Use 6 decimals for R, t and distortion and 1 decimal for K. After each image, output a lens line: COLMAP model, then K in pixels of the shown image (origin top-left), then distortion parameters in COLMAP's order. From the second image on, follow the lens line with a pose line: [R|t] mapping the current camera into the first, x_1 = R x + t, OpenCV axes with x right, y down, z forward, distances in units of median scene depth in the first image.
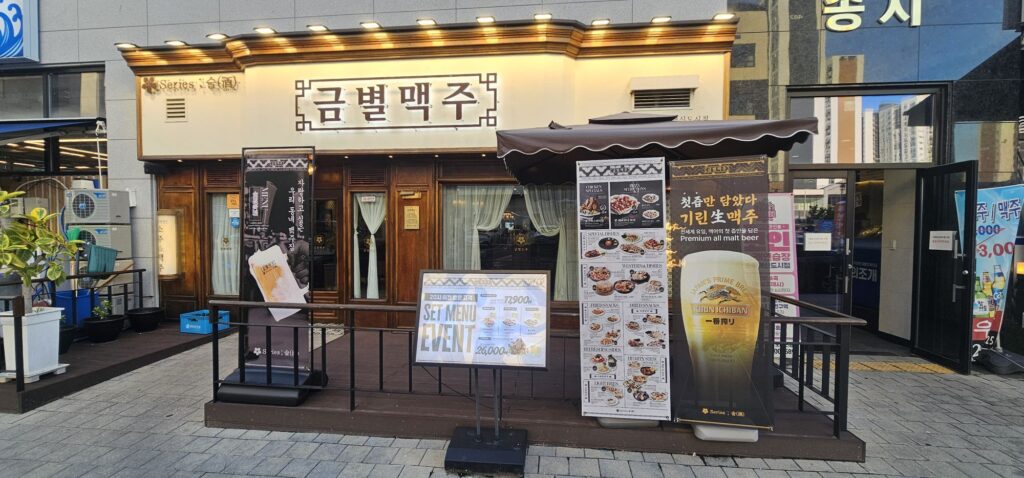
lens RADIAL K [[411.8, 0, 513.0], [0, 411.8, 237.8], [0, 0, 1]] dist [-0.000820, -0.000025]
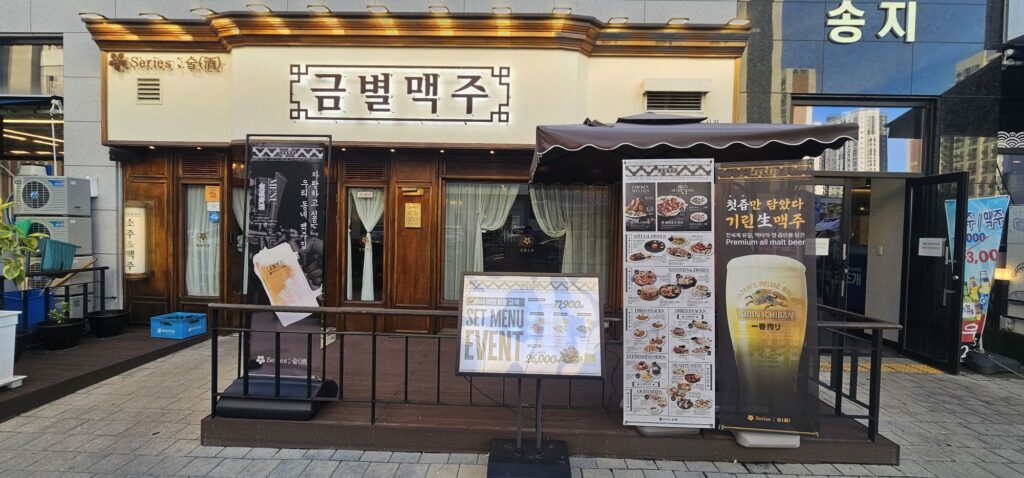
lens RADIAL K [[411.8, 0, 507.9], [0, 411.8, 237.3], [0, 0, 1]] dist [-0.000820, -0.000025]
pose [[0.996467, 0.015313, 0.082580, -0.141958], [-0.015196, 0.999882, -0.002049, 0.000231], [-0.082602, 0.000786, 0.996582, 0.048682]]
